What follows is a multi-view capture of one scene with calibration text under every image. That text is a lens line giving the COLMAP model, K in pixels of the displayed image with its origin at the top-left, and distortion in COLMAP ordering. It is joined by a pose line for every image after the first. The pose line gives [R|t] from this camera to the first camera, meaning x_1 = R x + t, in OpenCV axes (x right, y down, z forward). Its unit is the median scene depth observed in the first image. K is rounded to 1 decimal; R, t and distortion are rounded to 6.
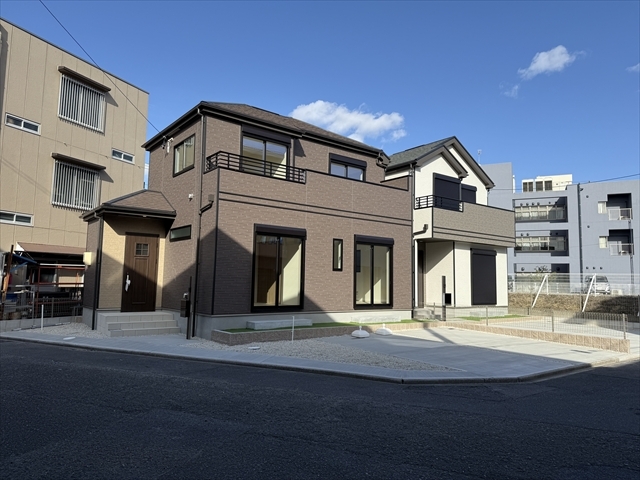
lens RADIAL K [[448.7, 0, 320.0], [0, 448.7, 240.0], [0, 0, 1]] dist [0.063650, -0.103820]
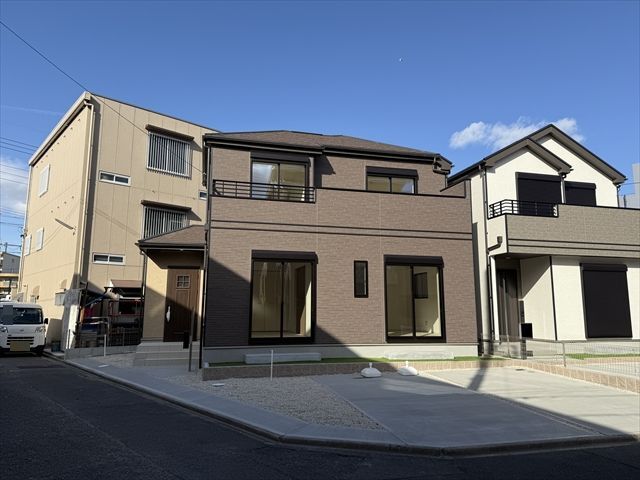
lens RADIAL K [[448.7, 0, 320.0], [0, 448.7, 240.0], [0, 0, 1]] dist [0.063650, -0.103820]
pose [[0.915126, -0.075198, -0.396094, 0.289489], [0.050825, 0.996131, -0.071690, 0.014284], [0.399952, 0.045474, 0.915407, 0.146355]]
